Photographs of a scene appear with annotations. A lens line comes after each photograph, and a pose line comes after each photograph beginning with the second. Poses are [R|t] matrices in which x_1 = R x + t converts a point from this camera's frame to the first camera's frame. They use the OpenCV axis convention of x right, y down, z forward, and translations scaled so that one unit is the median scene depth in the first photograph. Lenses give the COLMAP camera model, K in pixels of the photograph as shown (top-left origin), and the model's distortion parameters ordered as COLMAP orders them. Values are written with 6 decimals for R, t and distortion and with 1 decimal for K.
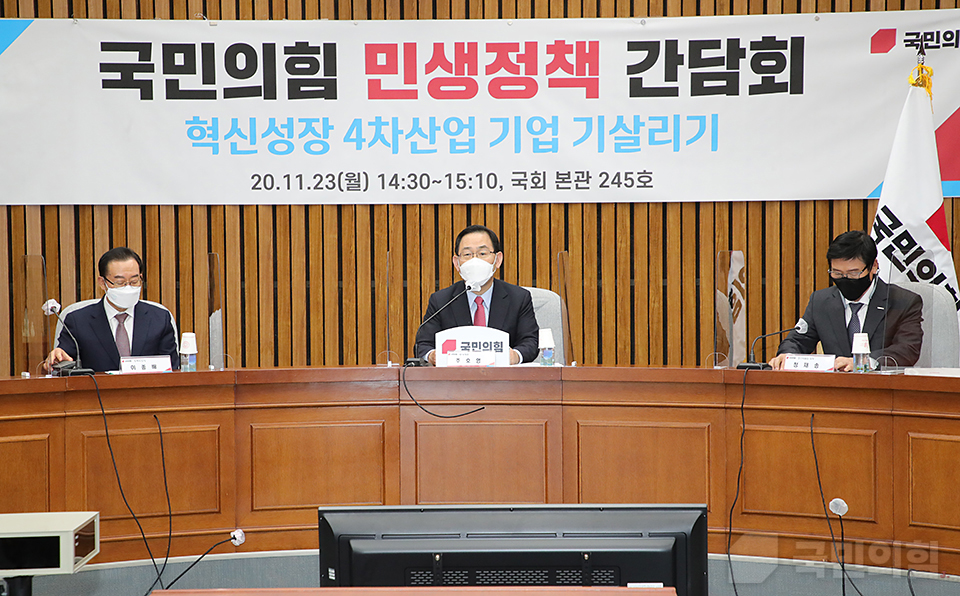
lens RADIAL K [[2162.5, 0, 472.1], [0, 2162.5, 306.6], [0, 0, 1]] dist [0.510979, 0.000000]
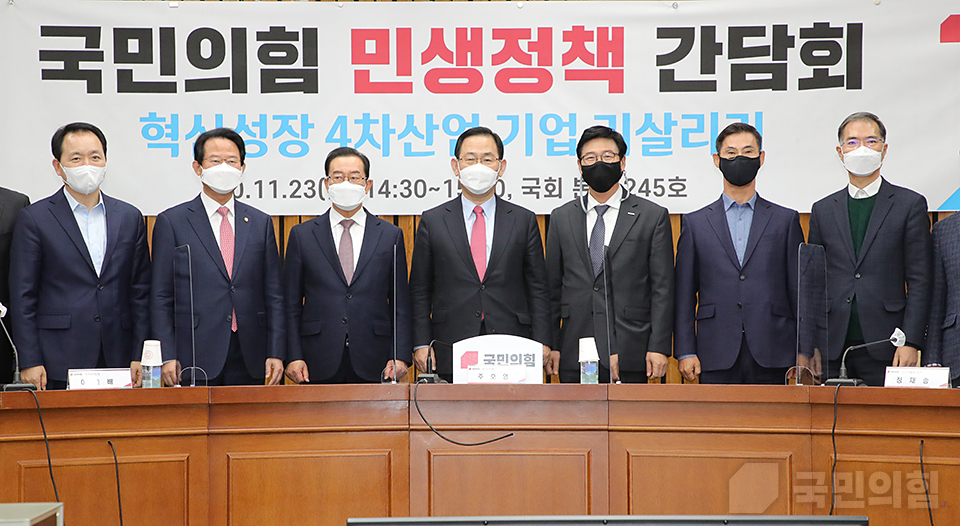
lens RADIAL K [[2280.5, 0, 470.8], [0, 2280.5, 278.5], [0, 0, 1]] dist [0.496817, 0.000000]
pose [[0.999700, 0.003048, 0.024296, -0.023813], [-0.001734, 0.998542, -0.053947, 0.026231], [-0.024425, 0.053888, 0.998248, 0.102361]]
